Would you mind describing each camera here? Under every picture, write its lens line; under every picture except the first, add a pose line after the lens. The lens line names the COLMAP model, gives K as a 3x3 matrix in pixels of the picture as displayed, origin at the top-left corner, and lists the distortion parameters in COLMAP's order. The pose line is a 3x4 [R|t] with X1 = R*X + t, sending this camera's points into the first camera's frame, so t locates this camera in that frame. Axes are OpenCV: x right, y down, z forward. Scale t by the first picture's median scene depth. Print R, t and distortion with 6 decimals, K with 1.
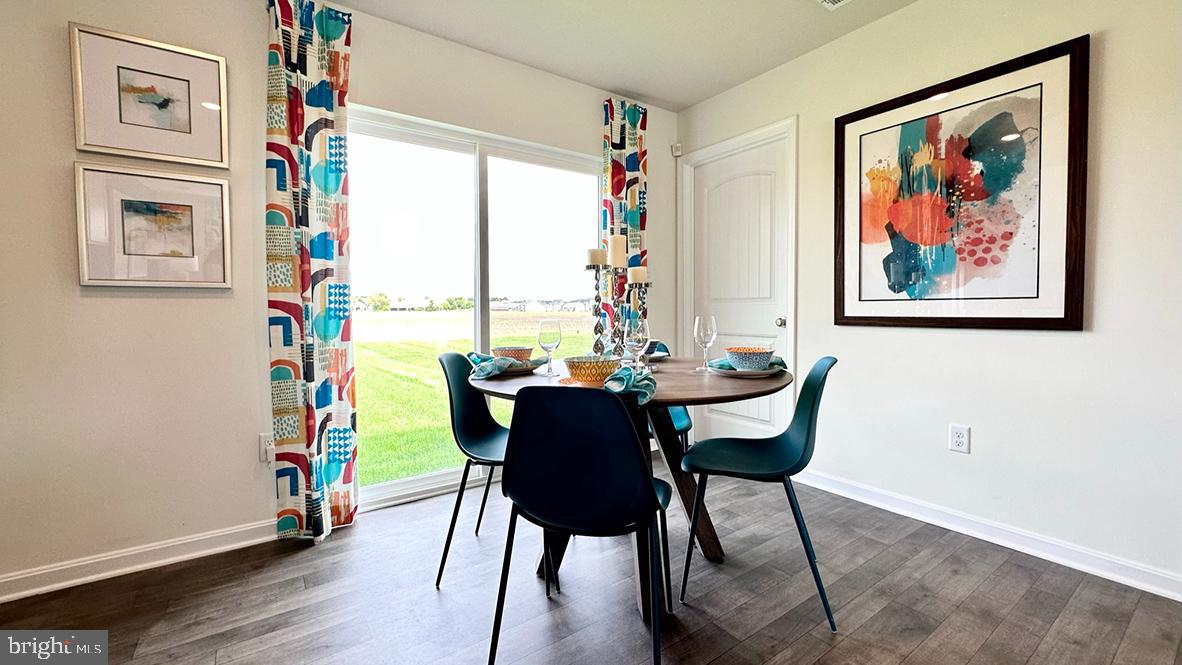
lens RADIAL K [[486.4, 0, 593.6], [0, 486.4, 324.2], [0, 0, 1]] dist [-0.001896, -0.000111]
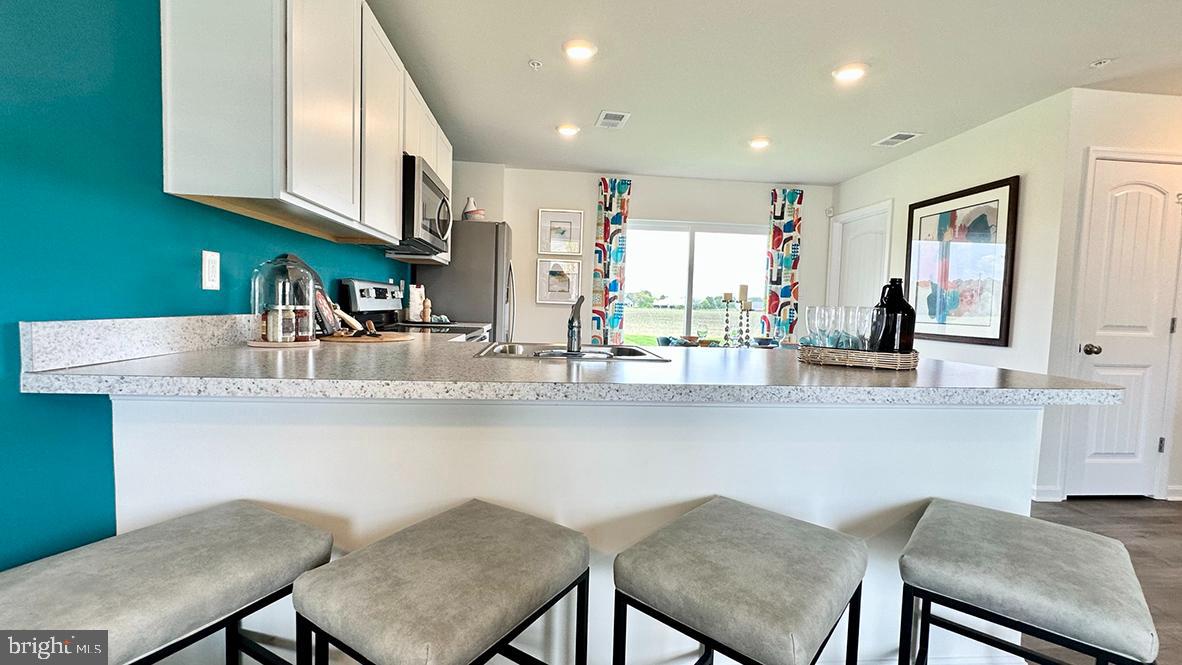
lens RADIAL K [[495.1, 0, 591.0], [0, 495.1, 332.5], [0, 0, 1]] dist [-0.001819, -0.000200]
pose [[0.866765, 0.060398, -0.495046, 0.497226], [-0.052034, 0.998174, 0.030677, -0.011443], [0.495995, -0.000831, 0.868325, -1.041759]]
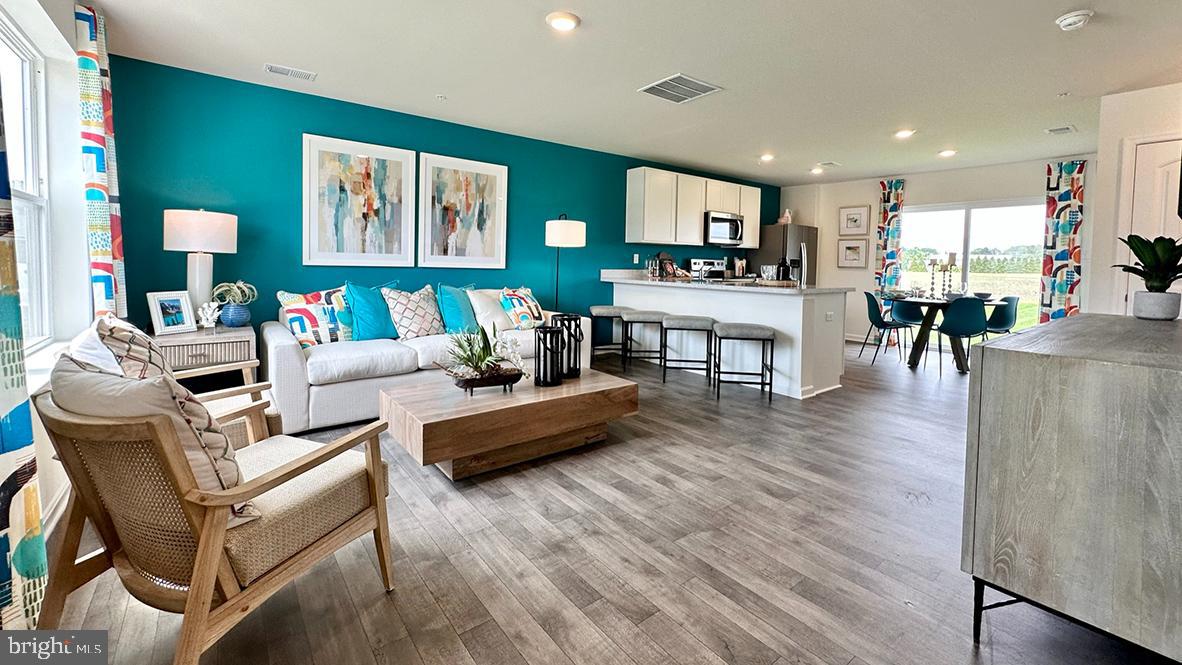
lens RADIAL K [[486.1, 0, 610.7], [0, 486.1, 280.7], [0, 0, 1]] dist [-0.002342, -0.000203]
pose [[0.068303, 0.045901, -0.996608, 2.488477], [-0.052288, 0.997733, 0.042369, -0.033831], [0.996293, 0.049217, 0.070548, -1.040895]]
